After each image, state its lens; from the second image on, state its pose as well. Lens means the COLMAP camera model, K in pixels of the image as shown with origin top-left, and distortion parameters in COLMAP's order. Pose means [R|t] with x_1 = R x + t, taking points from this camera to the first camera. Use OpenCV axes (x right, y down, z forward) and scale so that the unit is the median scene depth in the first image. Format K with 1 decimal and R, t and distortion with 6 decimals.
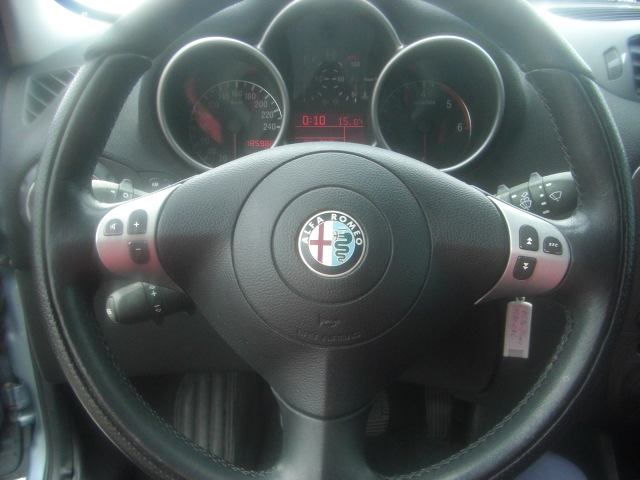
lens RADIAL K [[725.5, 0, 319.8], [0, 725.5, 238.9], [0, 0, 1]] dist [-0.152108, 0.000000]
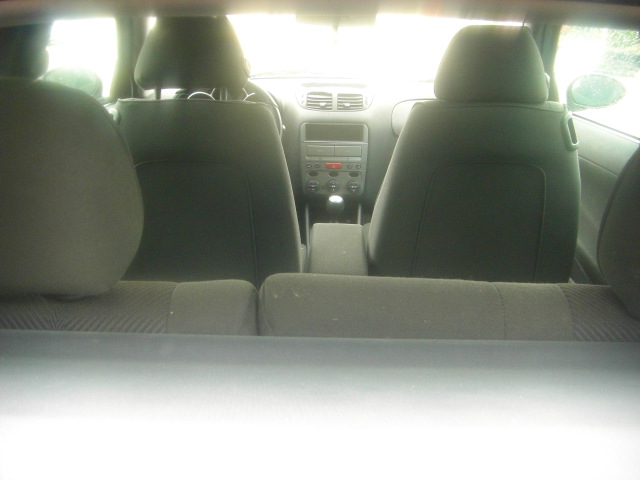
lens RADIAL K [[725.5, 0, 320.9], [0, 725.5, 237.7], [0, 0, 1]] dist [-0.152108, 0.000000]
pose [[0.999899, 0.003747, 0.013694, 0.643256], [-0.003108, 0.998919, -0.046380, 0.949911], [-0.013853, 0.046332, 0.998830, -3.987098]]
